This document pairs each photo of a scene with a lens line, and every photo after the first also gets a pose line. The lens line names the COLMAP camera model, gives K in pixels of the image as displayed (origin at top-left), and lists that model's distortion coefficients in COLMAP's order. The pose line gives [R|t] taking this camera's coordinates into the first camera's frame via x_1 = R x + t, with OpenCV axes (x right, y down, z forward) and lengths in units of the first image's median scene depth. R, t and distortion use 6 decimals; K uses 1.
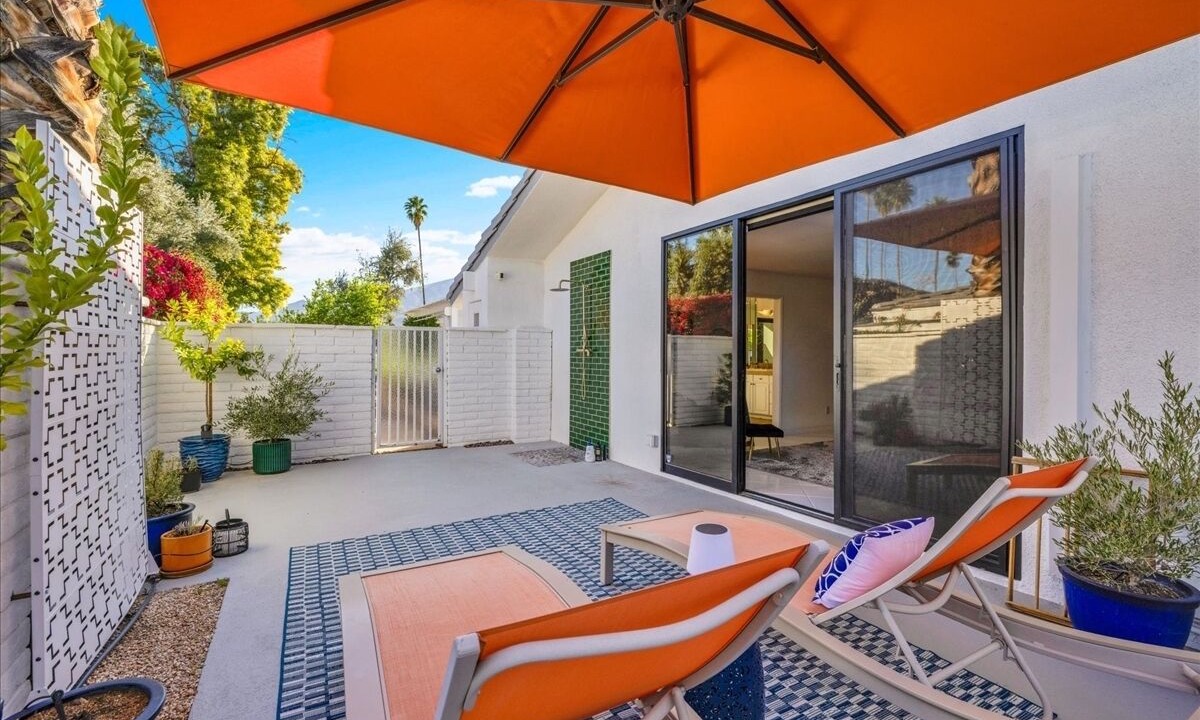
lens RADIAL K [[502.2, 0, 594.7], [0, 502.2, 358.2], [0, 0, 1]] dist [-0.002187, -0.000240]
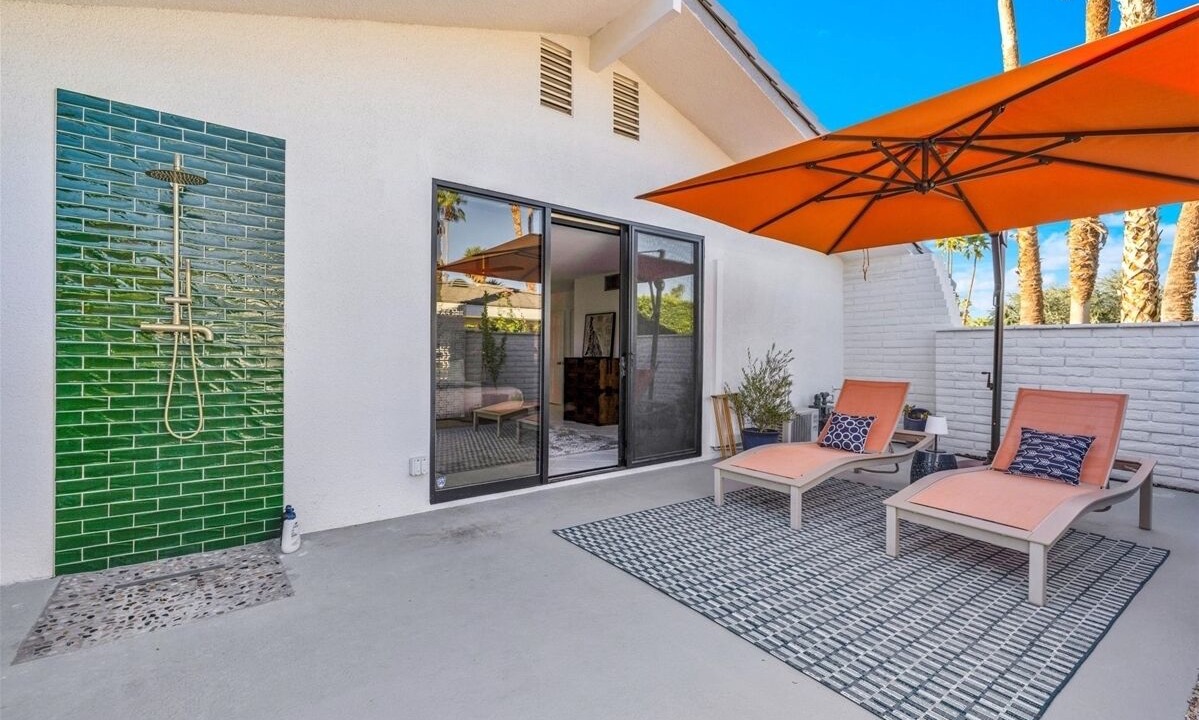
lens RADIAL K [[501.8, 0, 594.2], [0, 501.8, 358.2], [0, 0, 1]] dist [-0.002187, -0.000240]
pose [[-0.083534, -0.016400, 0.996370, -0.866758], [-0.003087, 0.999864, 0.016199, 0.004901], [-0.996500, -0.001723, -0.083573, 1.192381]]
